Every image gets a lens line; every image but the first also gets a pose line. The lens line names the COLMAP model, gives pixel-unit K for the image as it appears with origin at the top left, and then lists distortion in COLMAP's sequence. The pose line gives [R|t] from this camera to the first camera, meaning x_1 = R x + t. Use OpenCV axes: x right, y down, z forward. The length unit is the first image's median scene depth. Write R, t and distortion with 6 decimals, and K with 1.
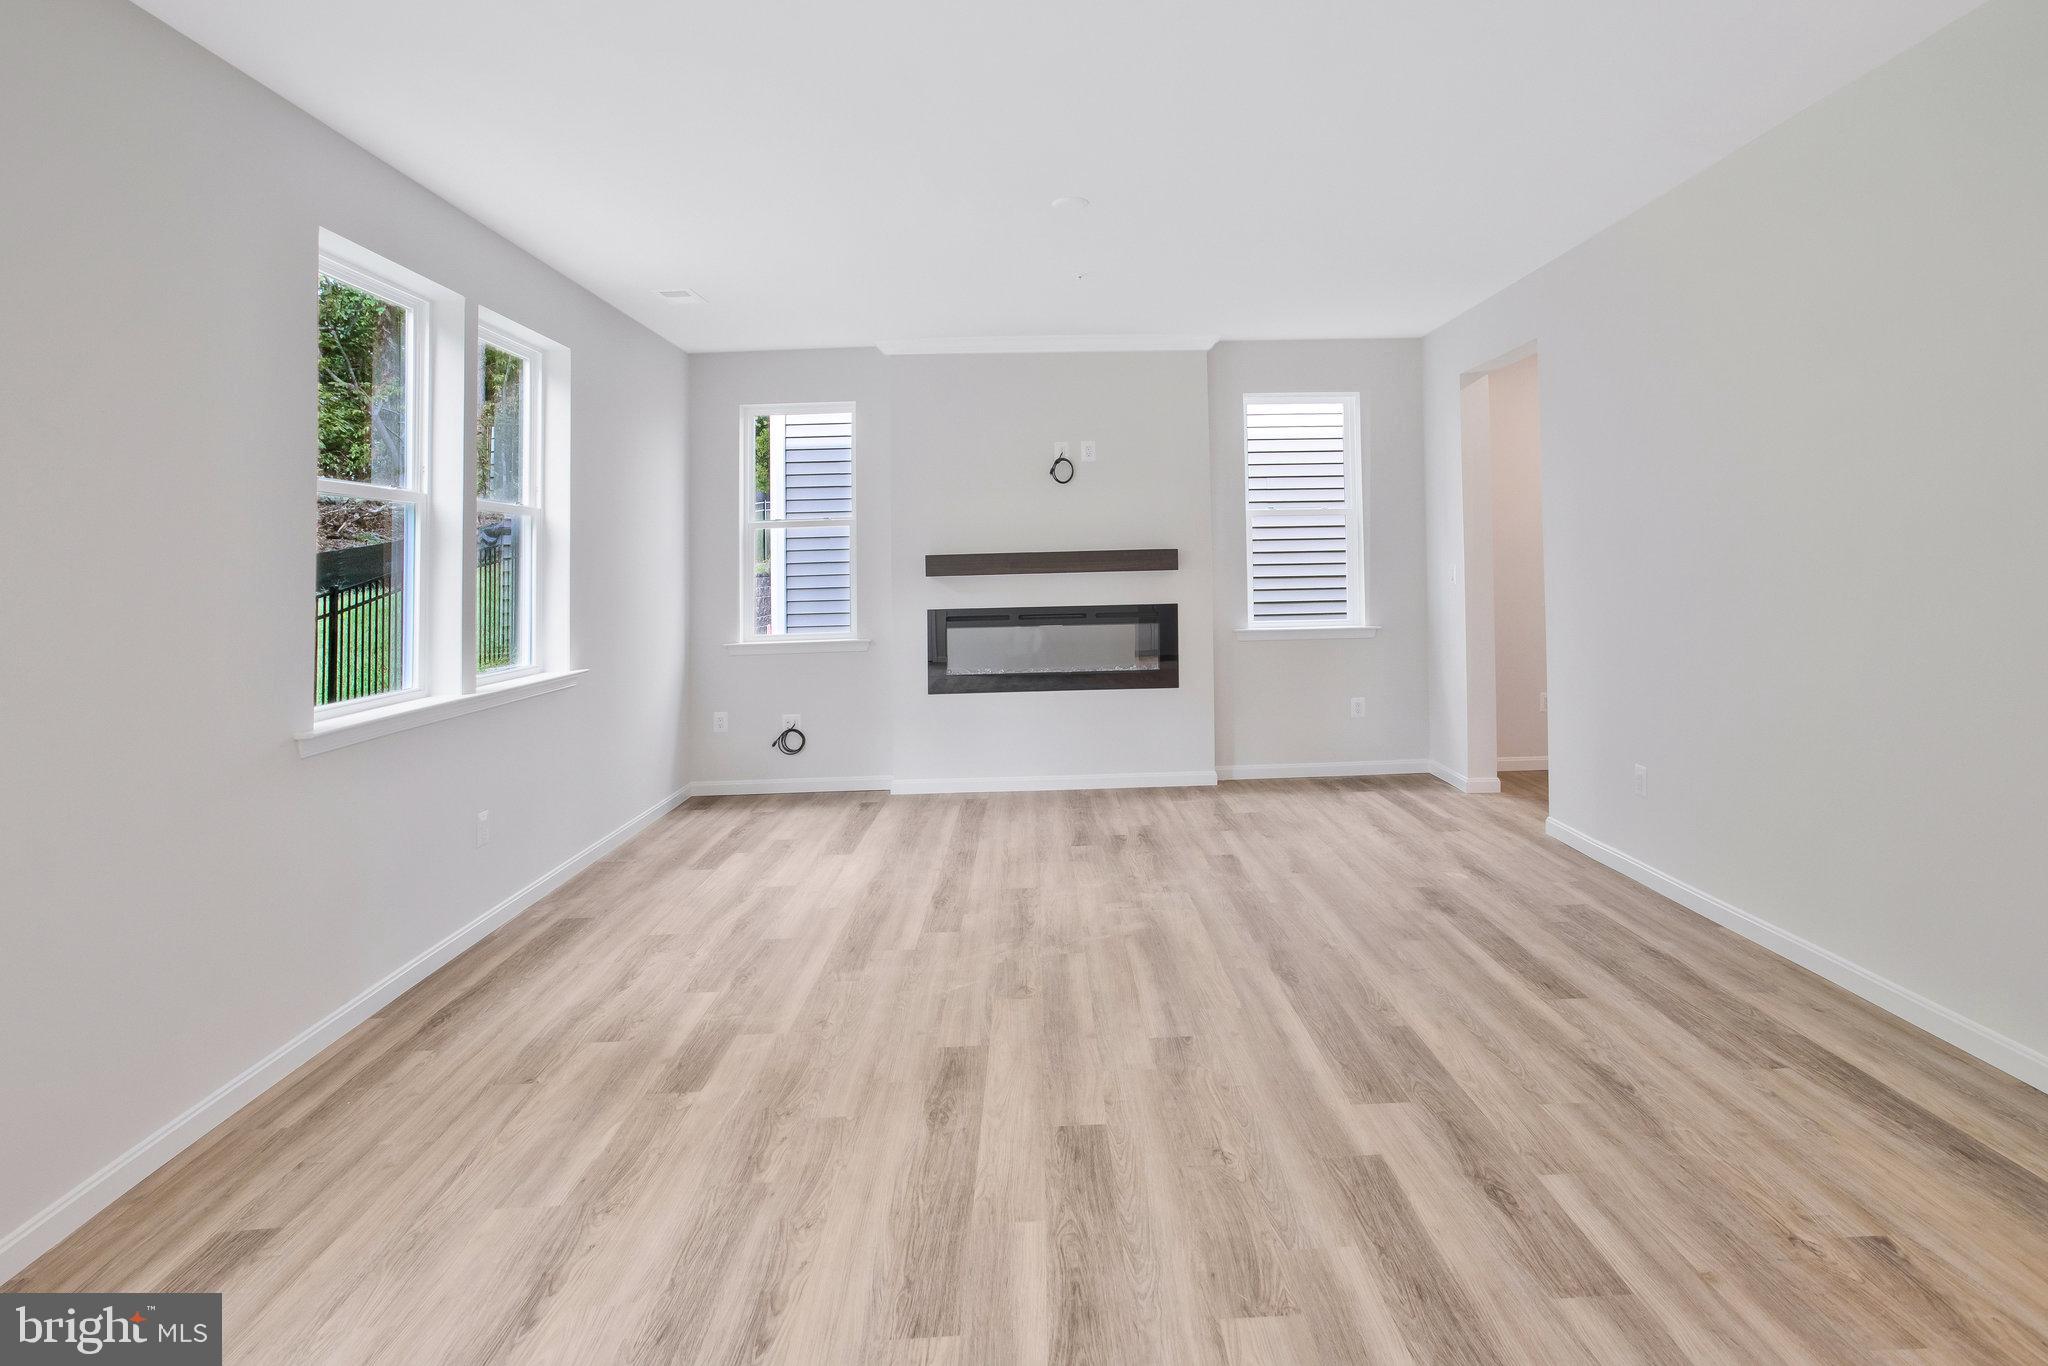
lens RADIAL K [[1169.0, 0, 1063.4], [0, 1169.0, 529.1], [0, 0, 1]] dist [0.015777, 0.000756]
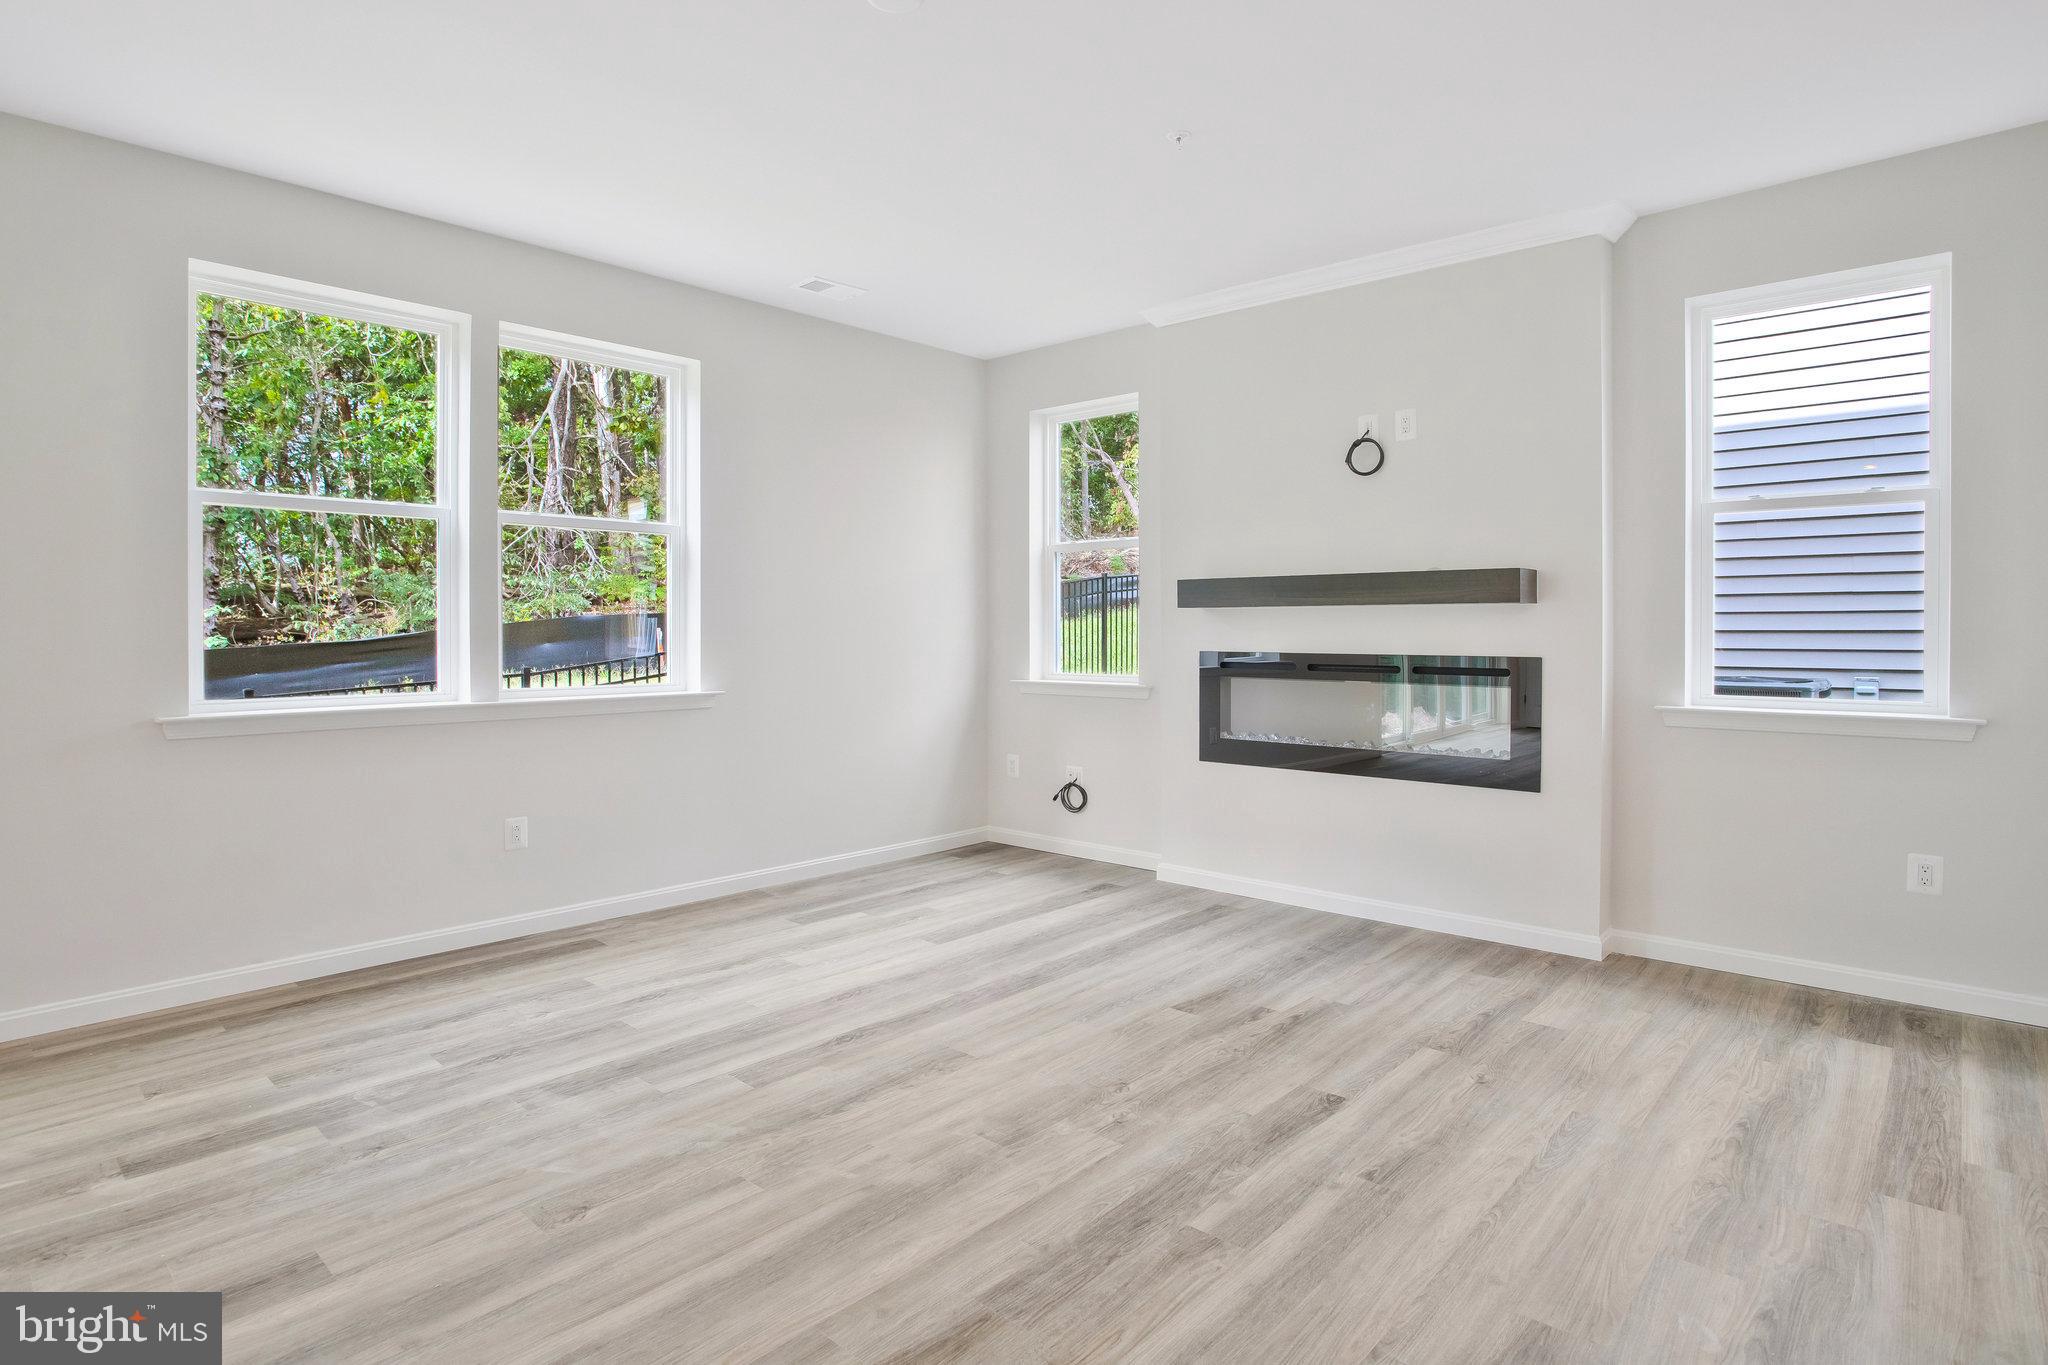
lens RADIAL K [[1064.3, 0, 1028.0], [0, 1064.3, 632.7], [0, 0, 1]] dist [-0.061501, 0.019976]
pose [[0.720081, 0.028473, -0.693305, 0.286410], [0.001451, 0.999094, 0.042538, 0.026523], [0.693888, -0.031637, 0.719388, 0.415319]]
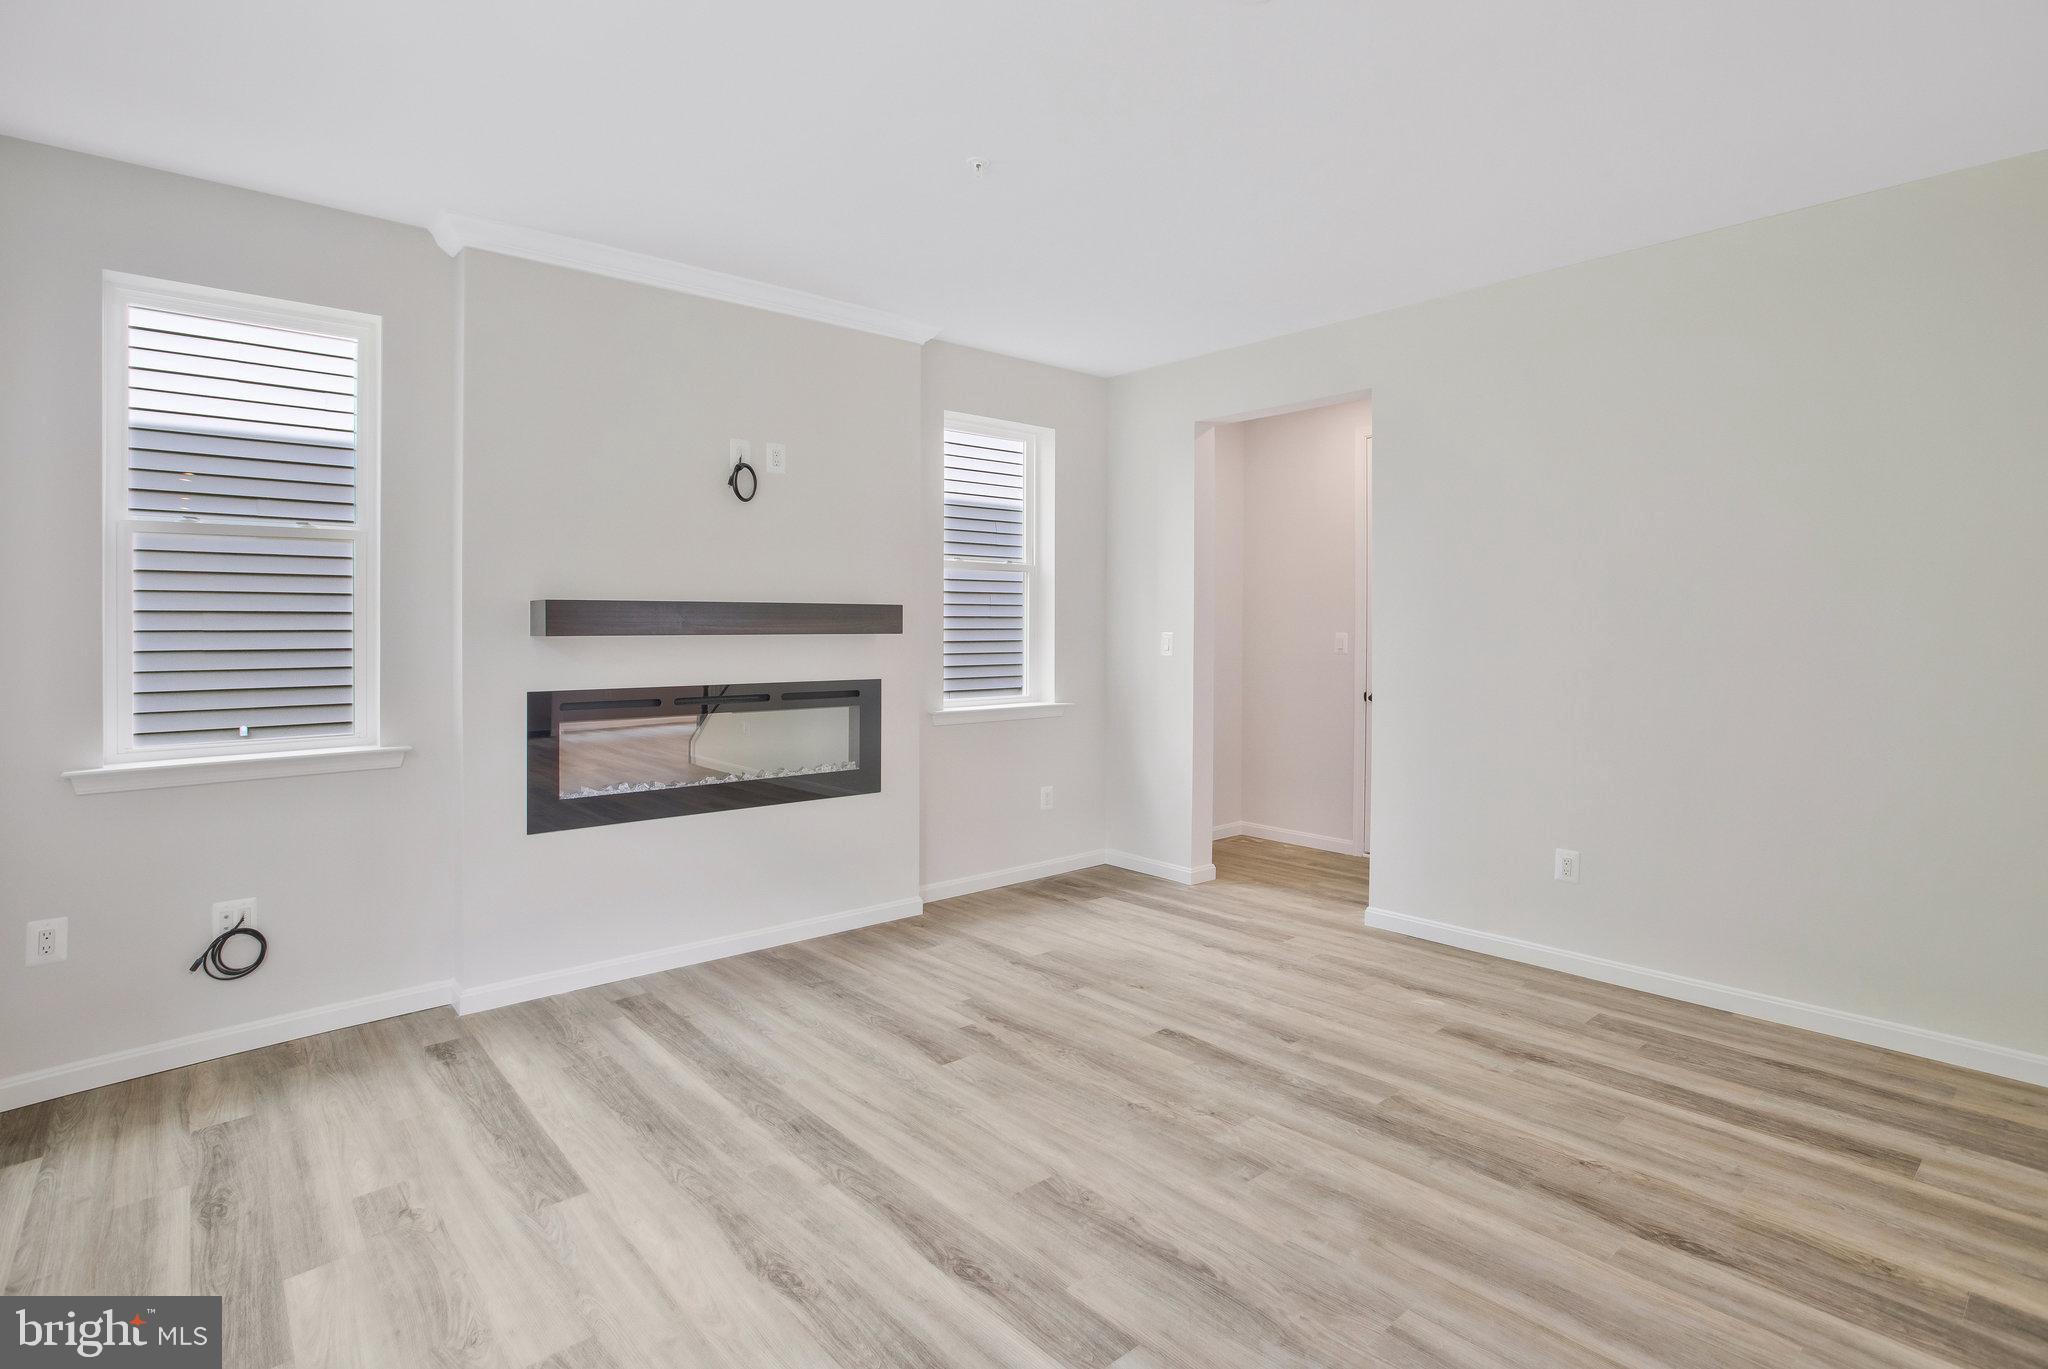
lens RADIAL K [[1026.7, 0, 1022.0], [0, 1026.7, 639.5], [0, 0, 1]] dist [-0.051162, 0.016867]
pose [[0.779559, 0.015727, 0.626131, -0.240074], [-0.032224, 0.999368, 0.015018, 0.025986], [-0.625499, -0.031884, 0.779573, 0.441504]]
